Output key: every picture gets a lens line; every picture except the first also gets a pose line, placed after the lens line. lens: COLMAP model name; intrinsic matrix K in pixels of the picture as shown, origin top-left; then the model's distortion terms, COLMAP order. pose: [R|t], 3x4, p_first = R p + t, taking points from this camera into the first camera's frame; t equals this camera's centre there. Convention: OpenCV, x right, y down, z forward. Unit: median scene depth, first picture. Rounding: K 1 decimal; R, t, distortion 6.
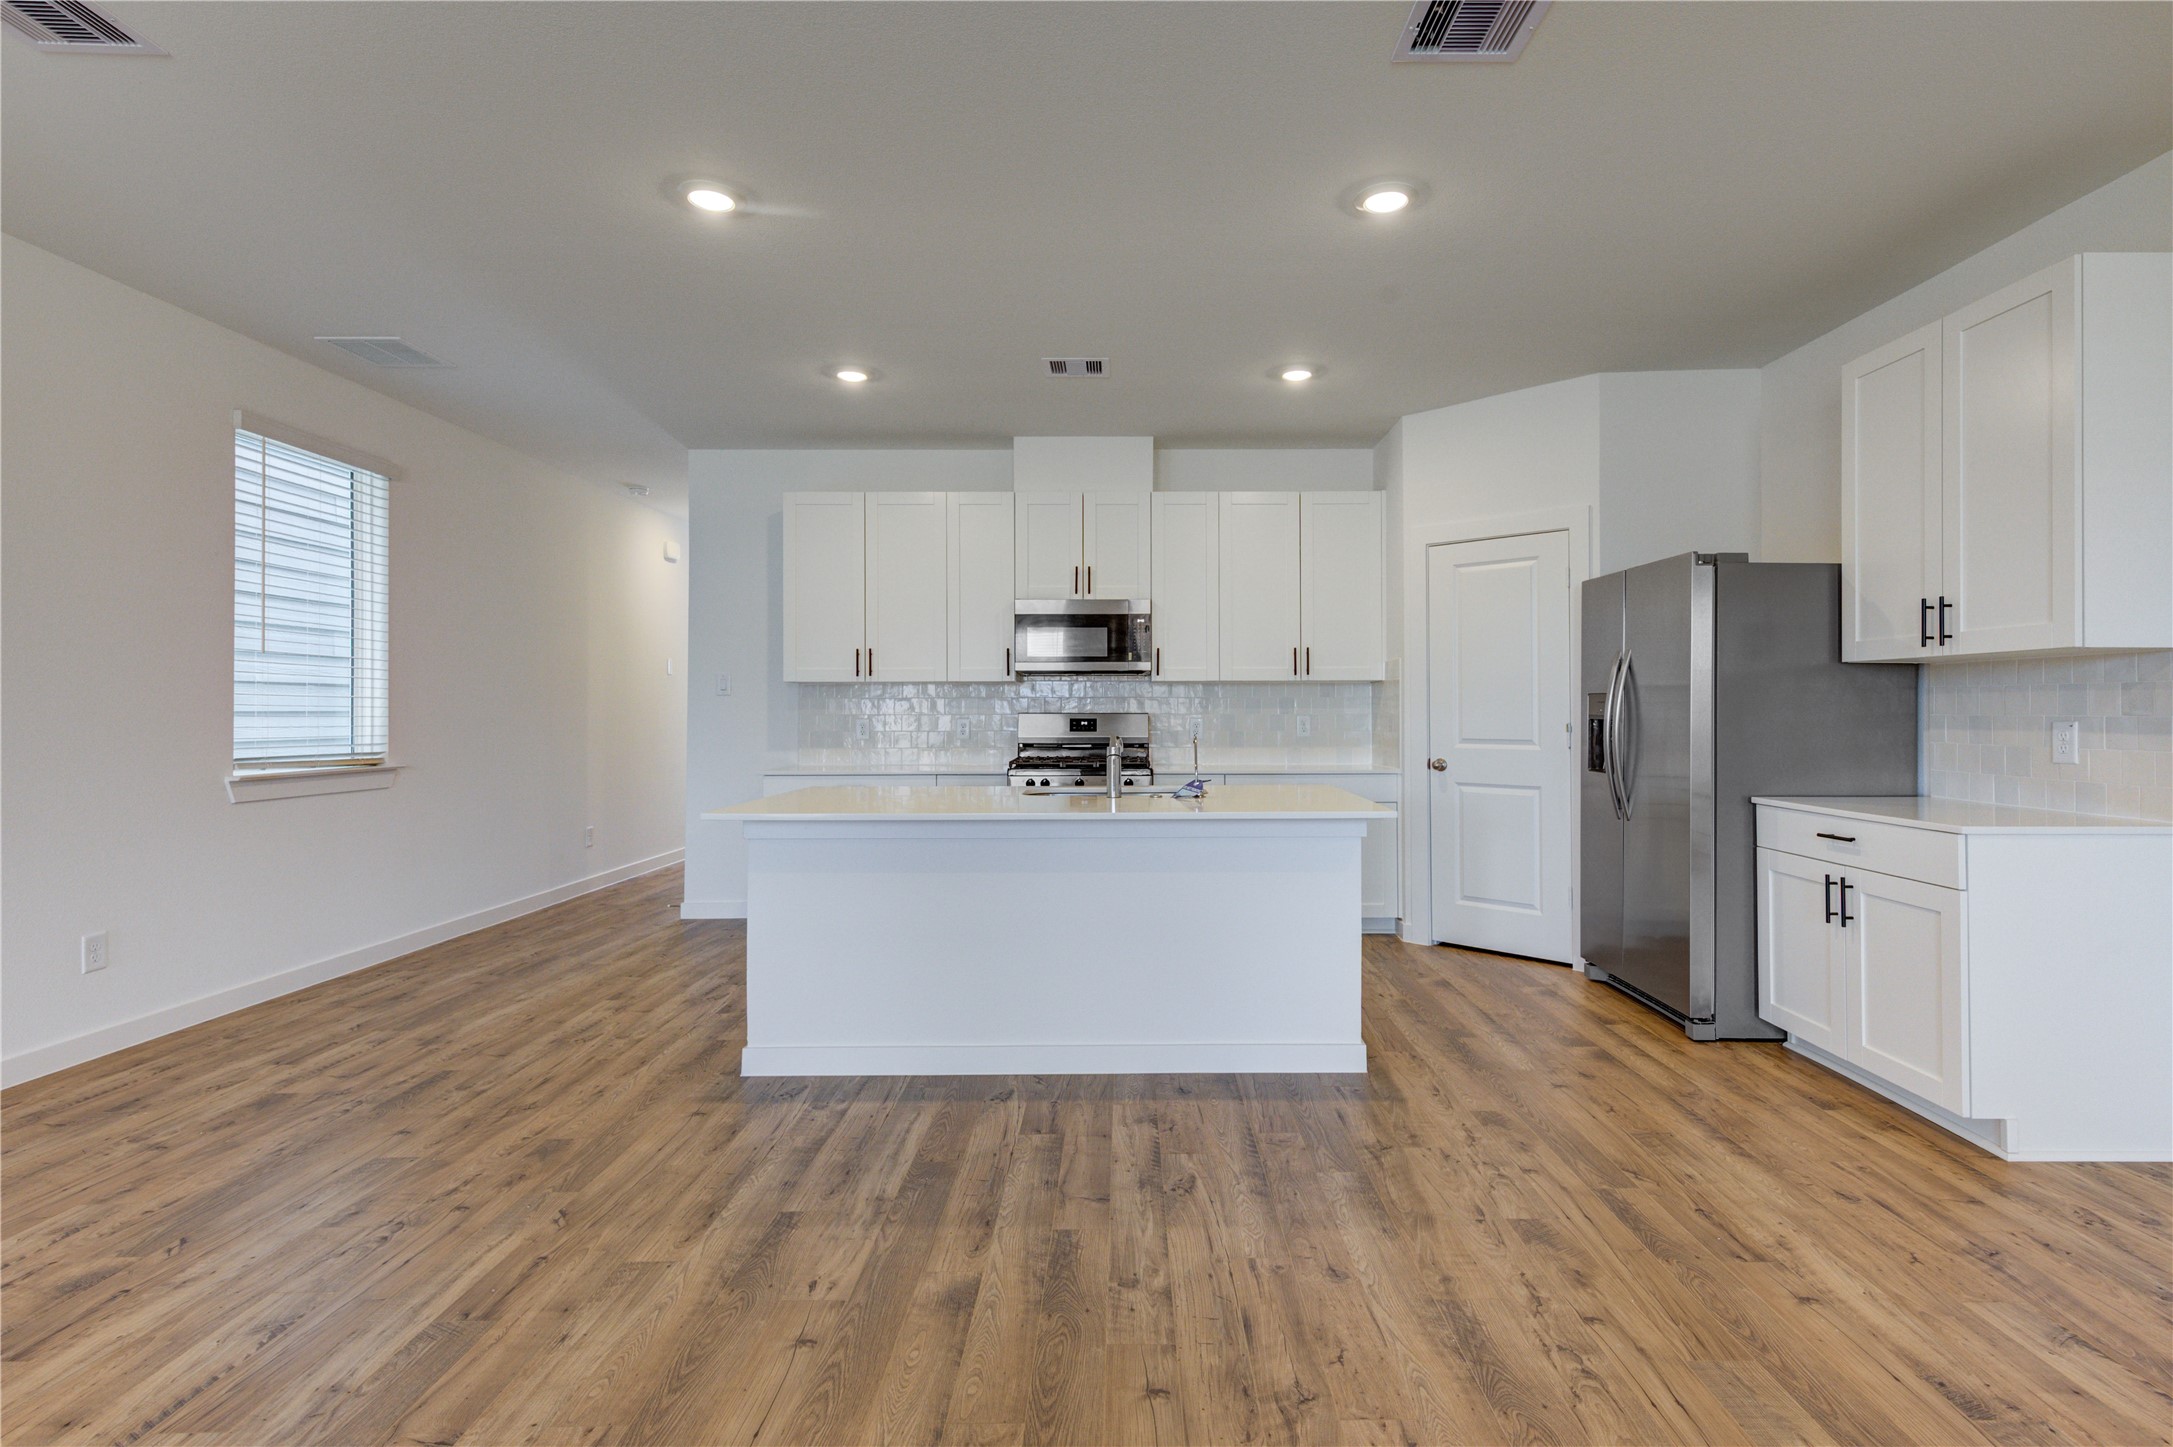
lens RADIAL K [[1091.9, 0, 1131.4], [0, 1091.9, 710.0], [0, 0, 1]] dist [0.016289, -0.002021]
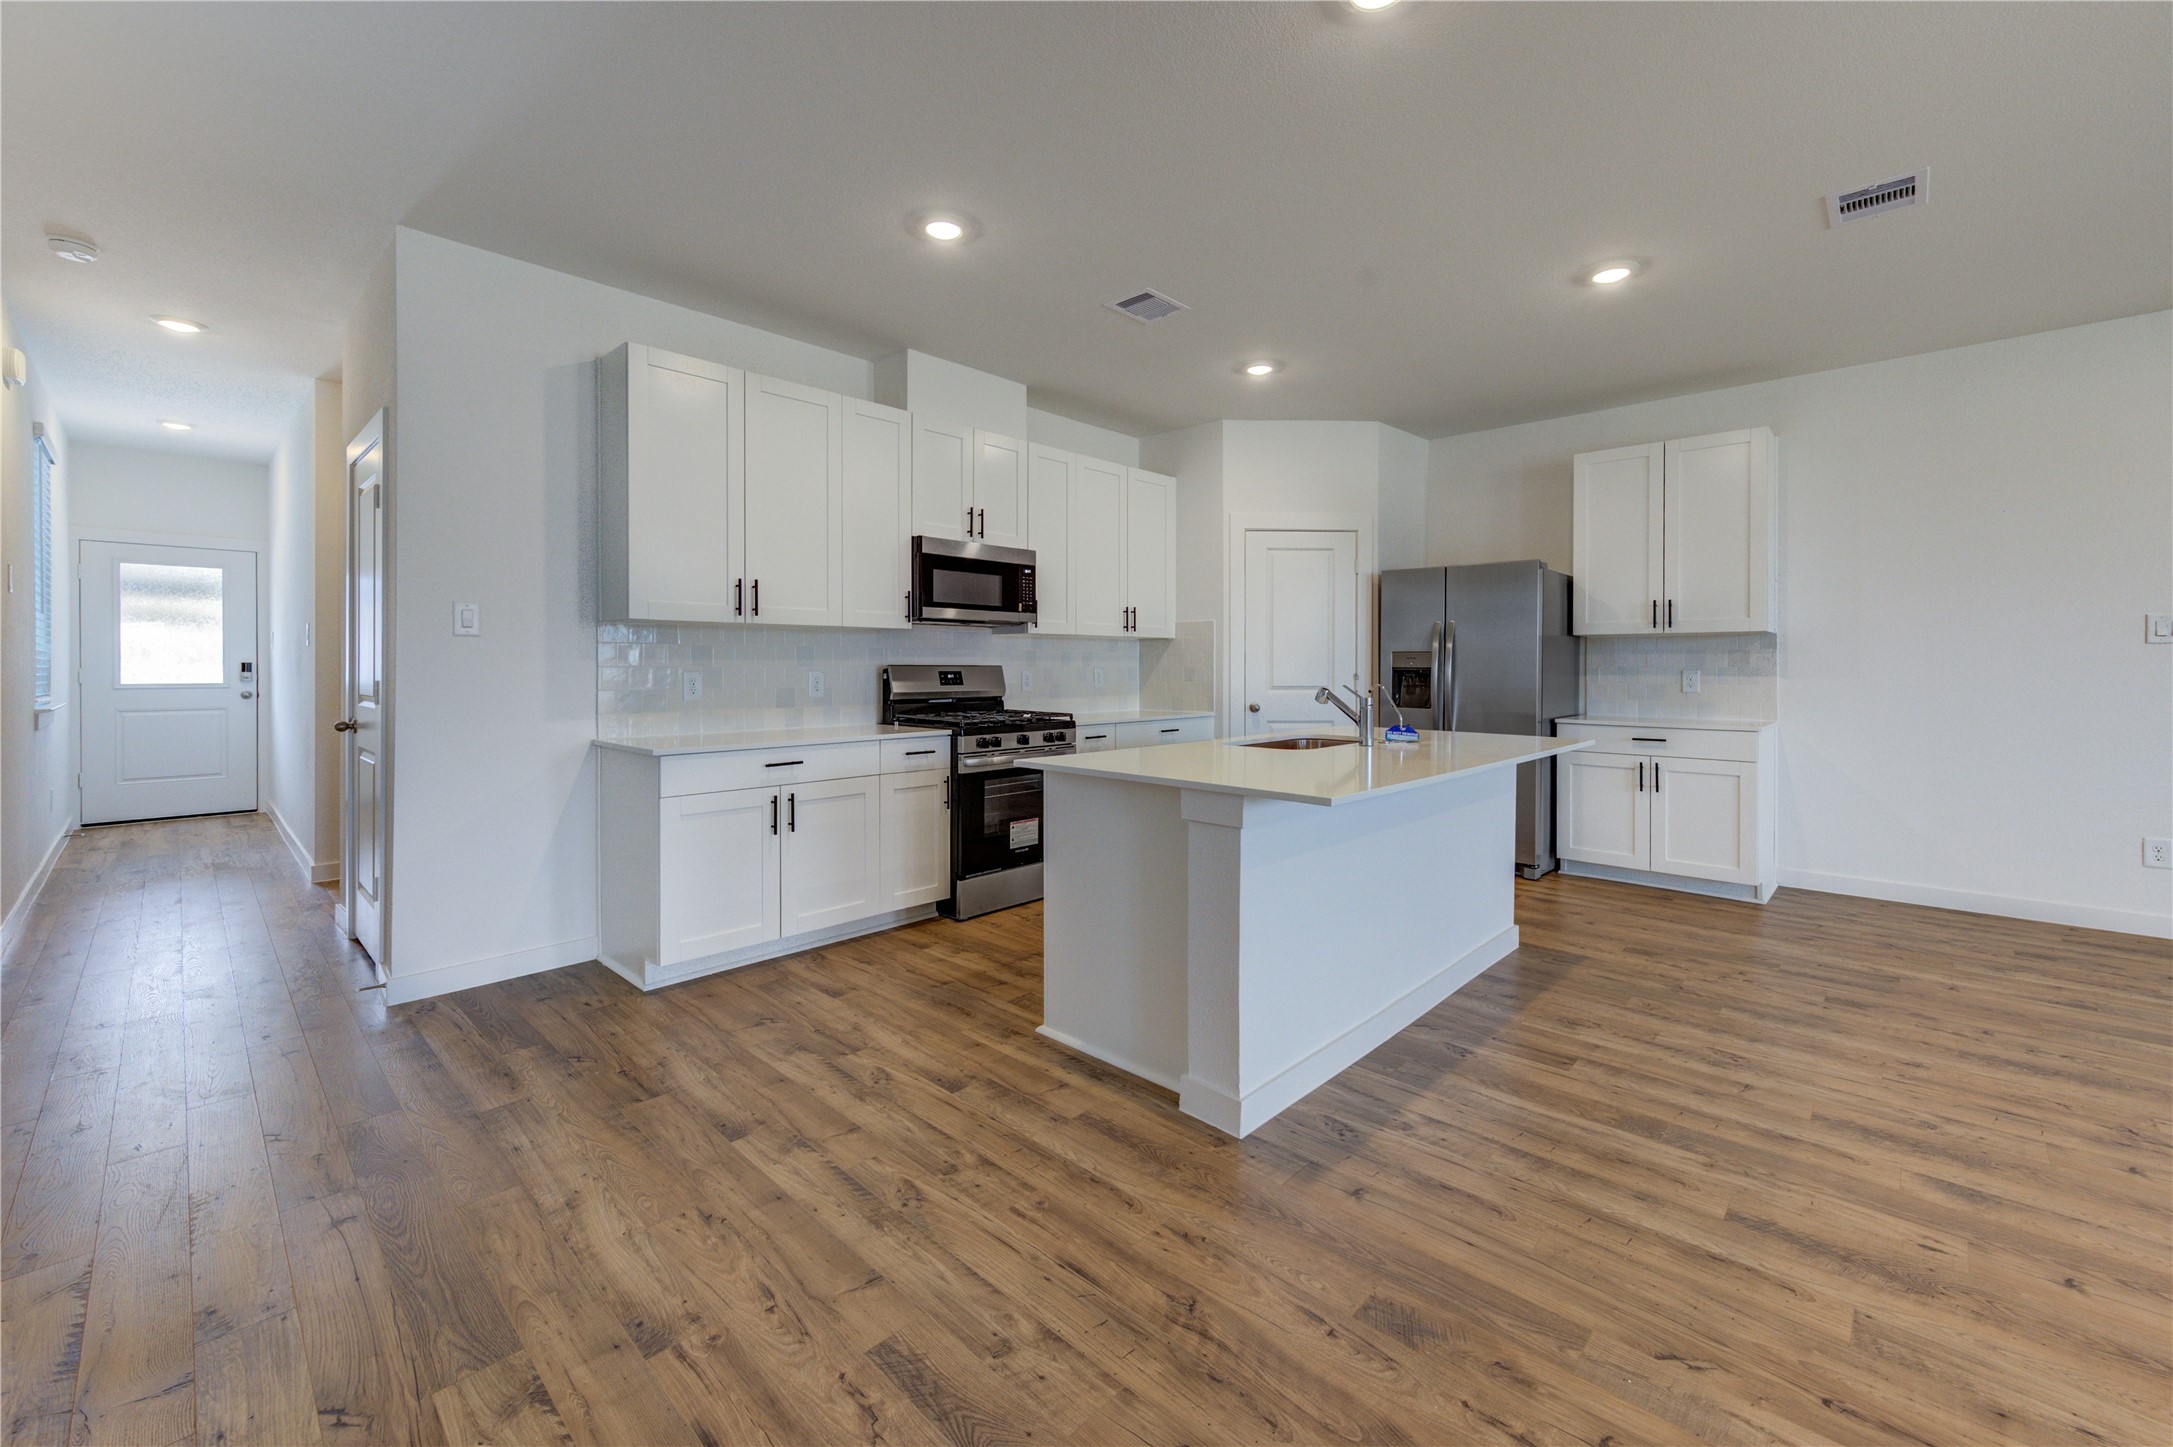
lens RADIAL K [[896.0, 0, 1178.3], [0, 896.0, 649.1], [0, 0, 1]] dist [0.001023, 0.001544]
pose [[0.666090, 0.016908, 0.745679, -0.878423], [-0.002065, 0.999781, -0.020826, 0.008729], [-0.745868, 0.012332, 0.665979, 0.633407]]
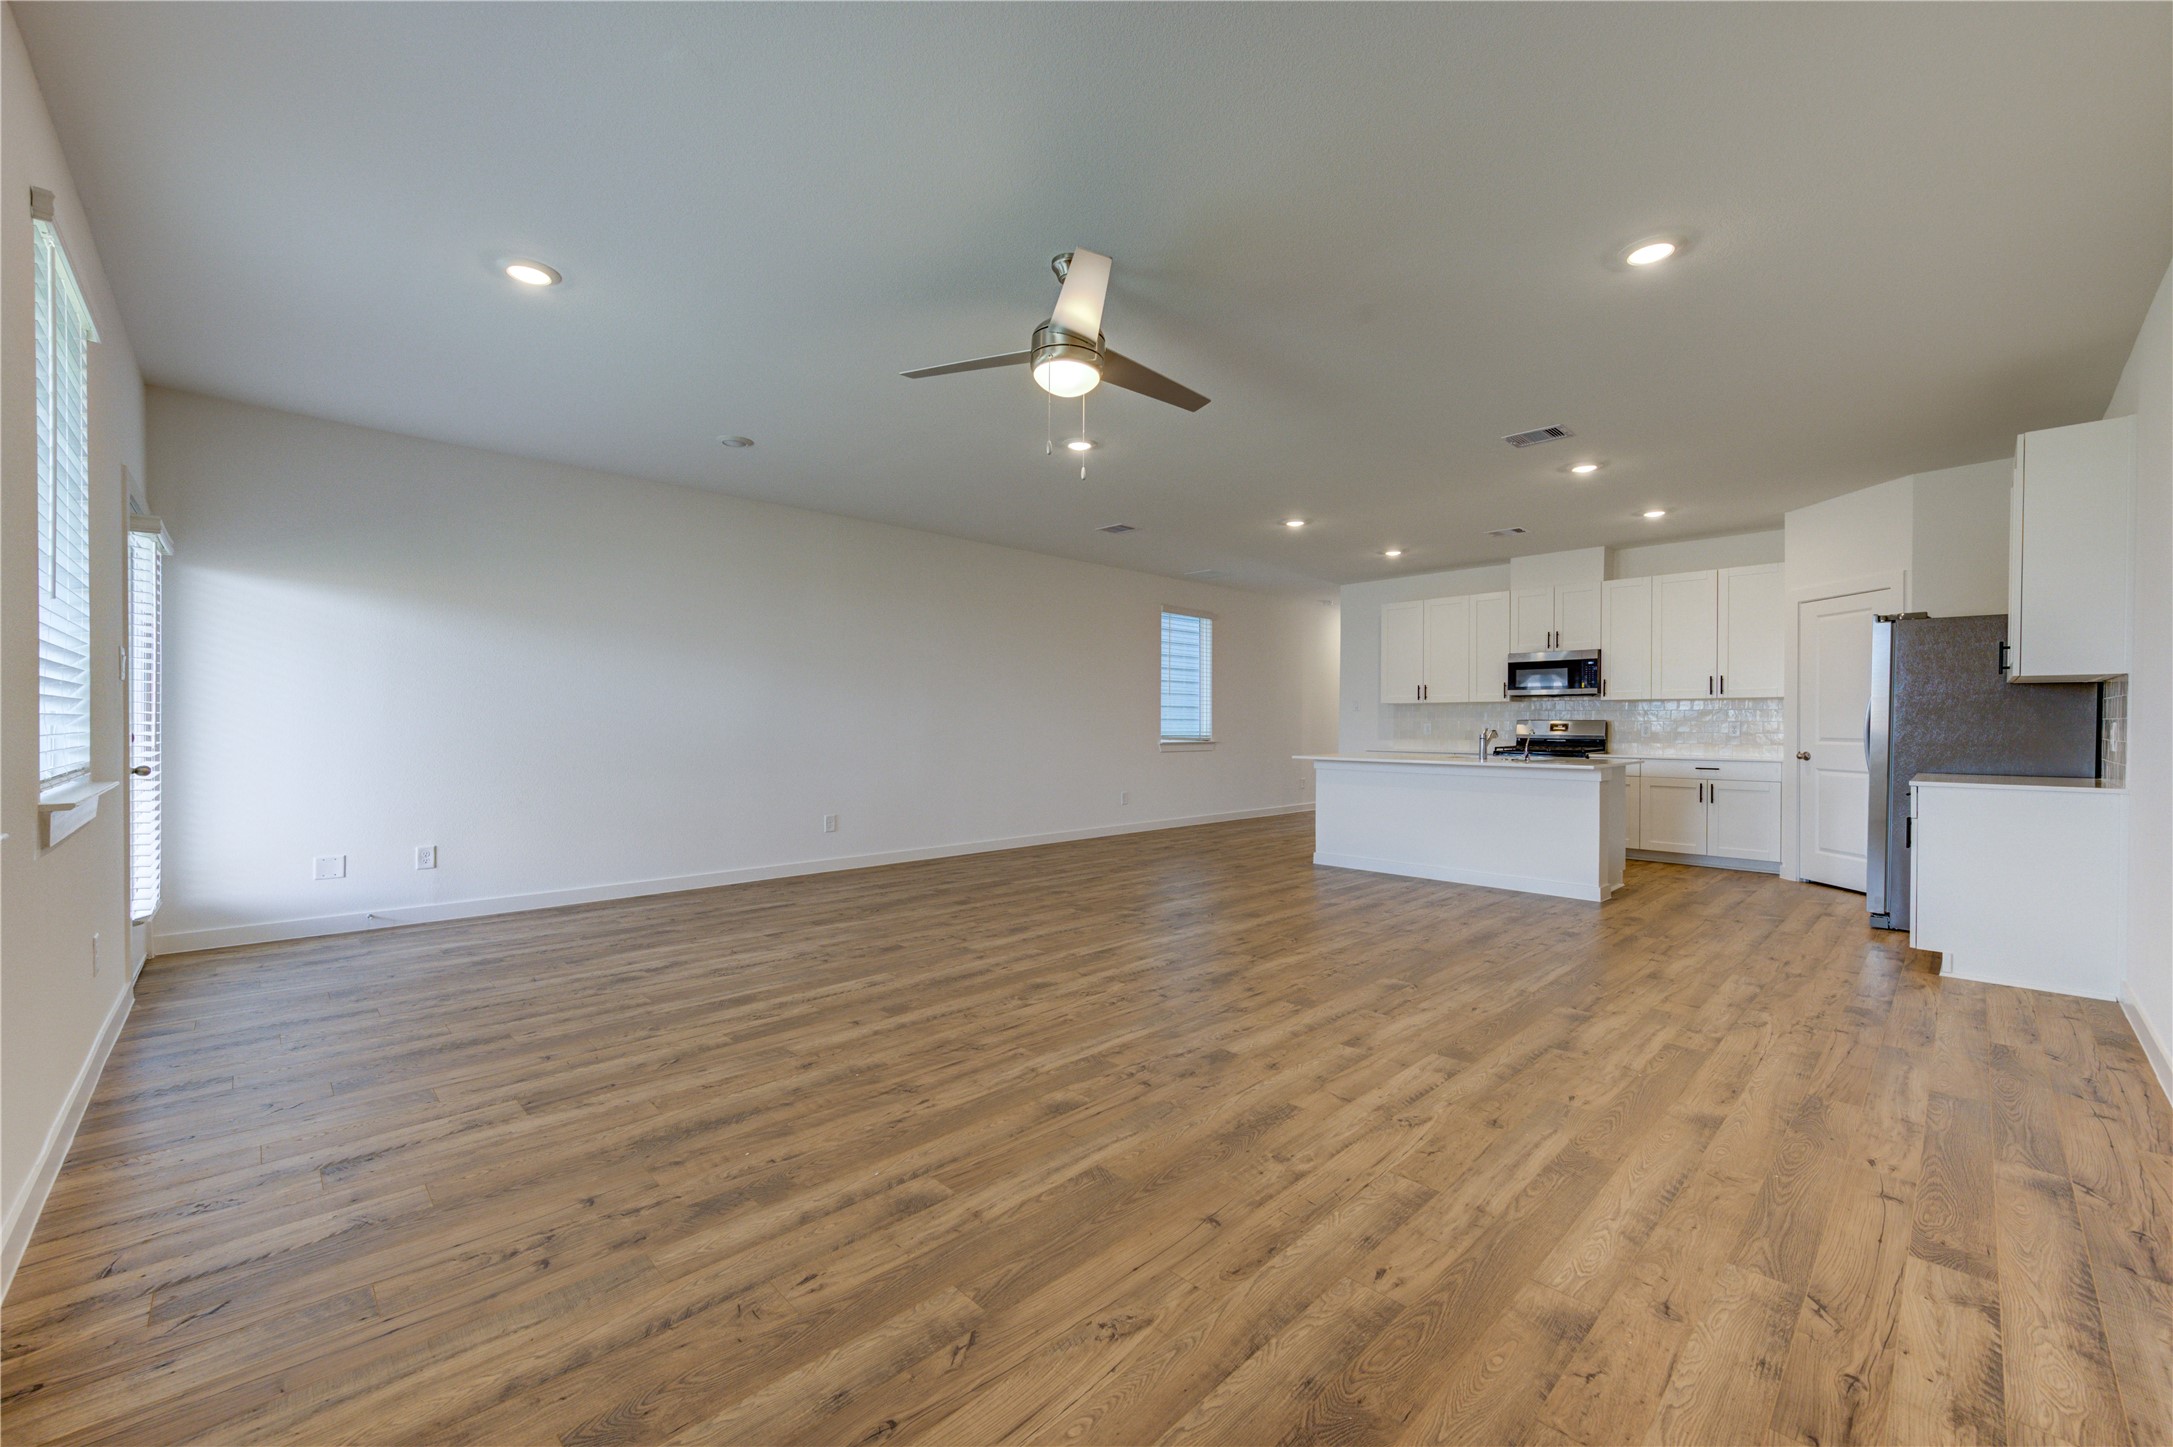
lens RADIAL K [[896.0, 0, 1082.9], [0, 896.0, 722.3], [0, 0, 1]] dist [0.001023, 0.001544]
pose [[0.703971, 0.002865, -0.710223, 0.740090], [-0.003457, 0.999994, 0.000608, 0.014472], [0.710221, 0.002027, 0.703976, -0.823201]]
